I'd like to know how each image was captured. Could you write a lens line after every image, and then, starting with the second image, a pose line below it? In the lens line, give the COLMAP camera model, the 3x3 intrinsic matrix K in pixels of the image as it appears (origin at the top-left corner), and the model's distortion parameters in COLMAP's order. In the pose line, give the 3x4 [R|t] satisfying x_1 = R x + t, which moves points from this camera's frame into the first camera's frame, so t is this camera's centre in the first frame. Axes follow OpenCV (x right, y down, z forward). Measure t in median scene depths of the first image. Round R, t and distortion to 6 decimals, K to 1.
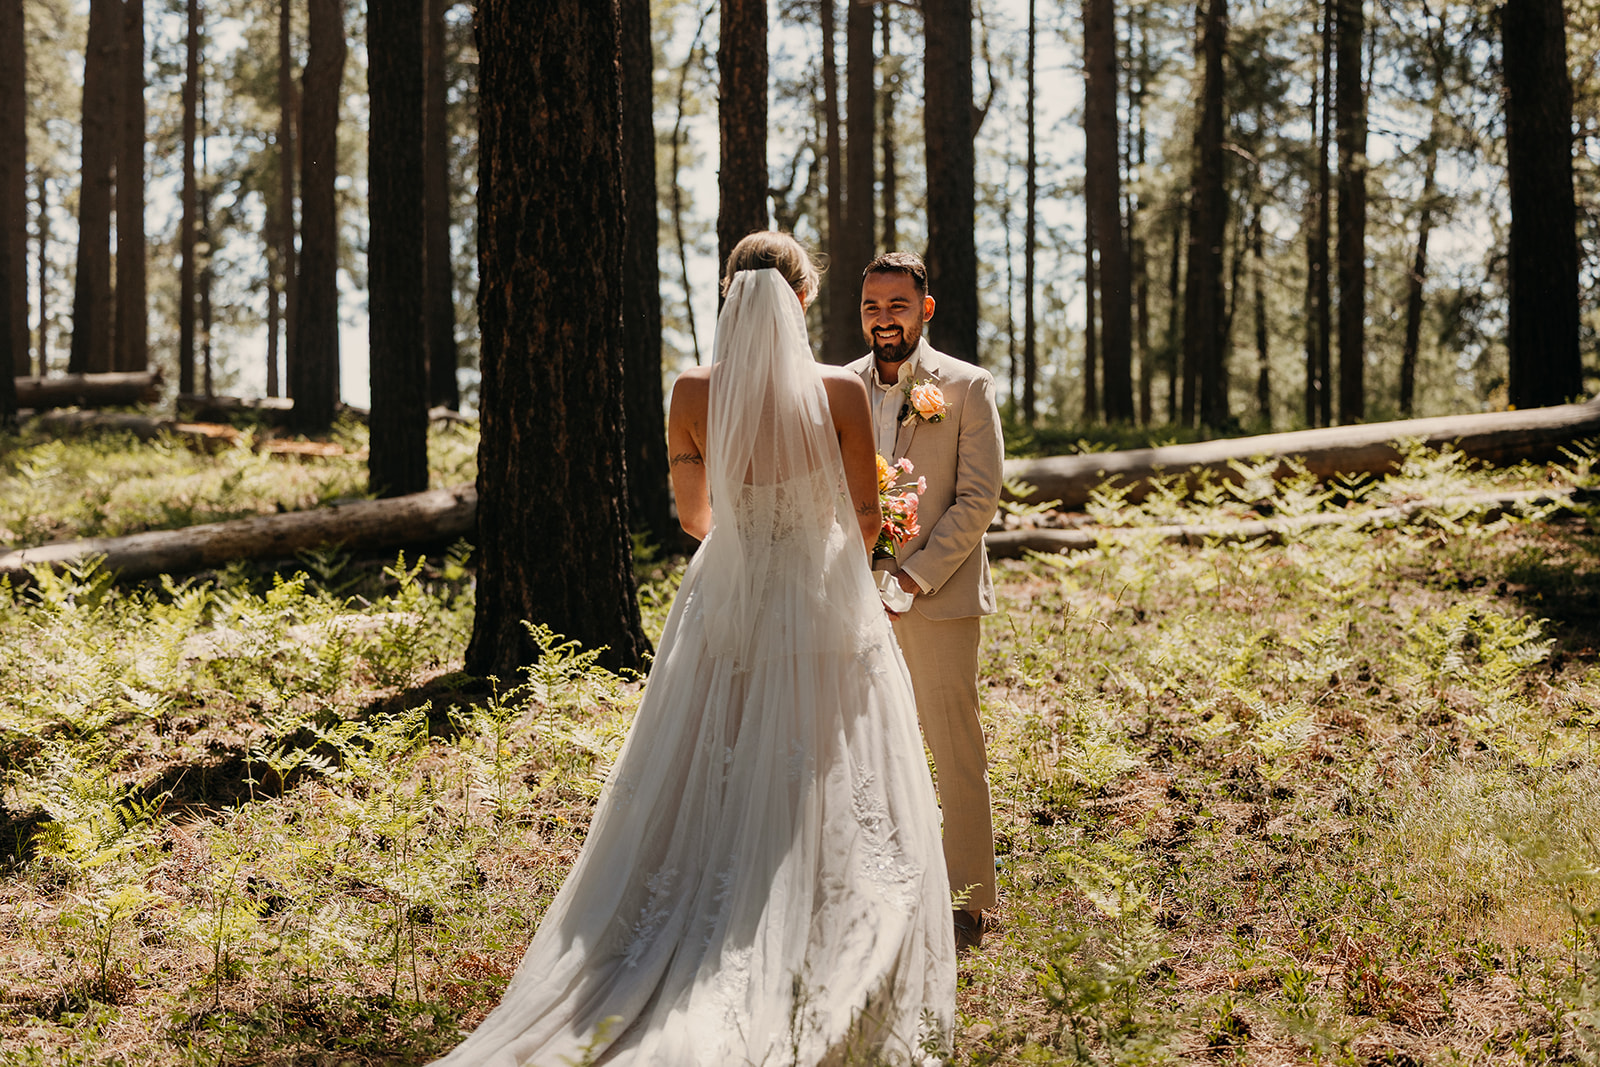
lens RADIAL K [[3311.8, 0, 800.0], [0, 3311.8, 533.5], [0, 0, 1]] dist [-0.111876, 2.459916]
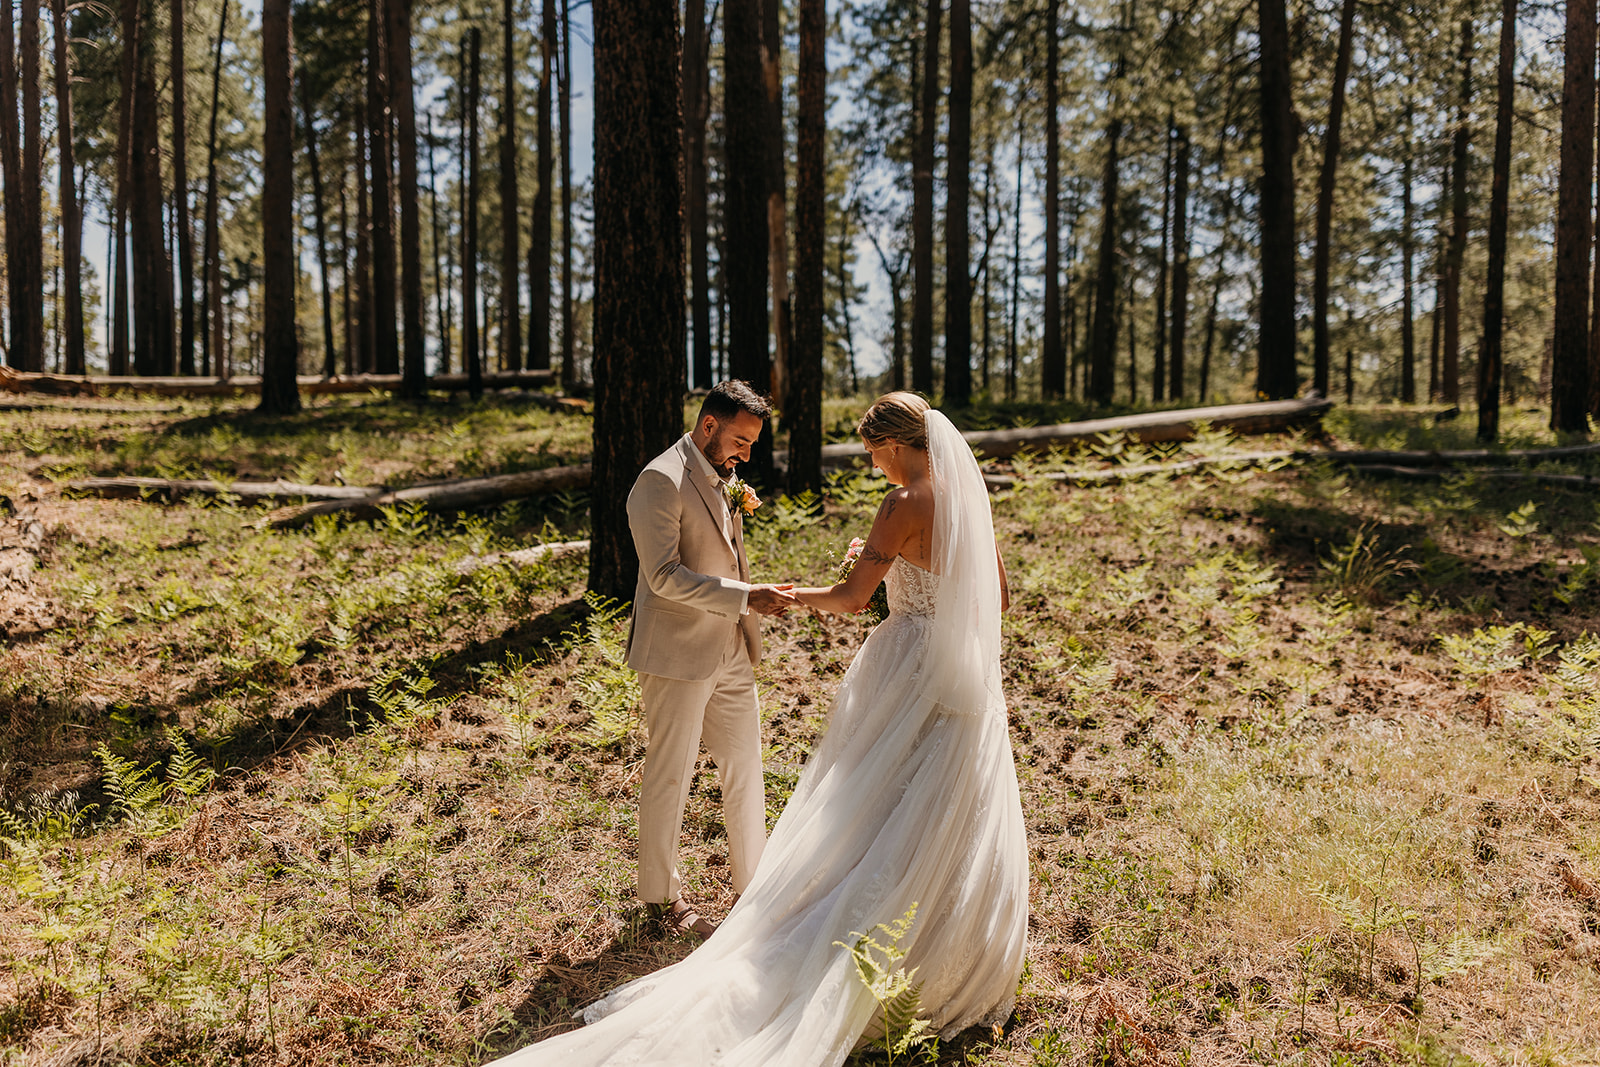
lens RADIAL K [[1426.4, 0, 800.0], [0, 1426.4, 533.5], [0, 0, 1]] dist [0.057822, -0.001660]
pose [[0.995464, 0.016942, -0.093615, 0.023578], [-0.009190, 0.996538, 0.082631, -0.016951], [0.094691, -0.081396, 0.992174, 0.113464]]
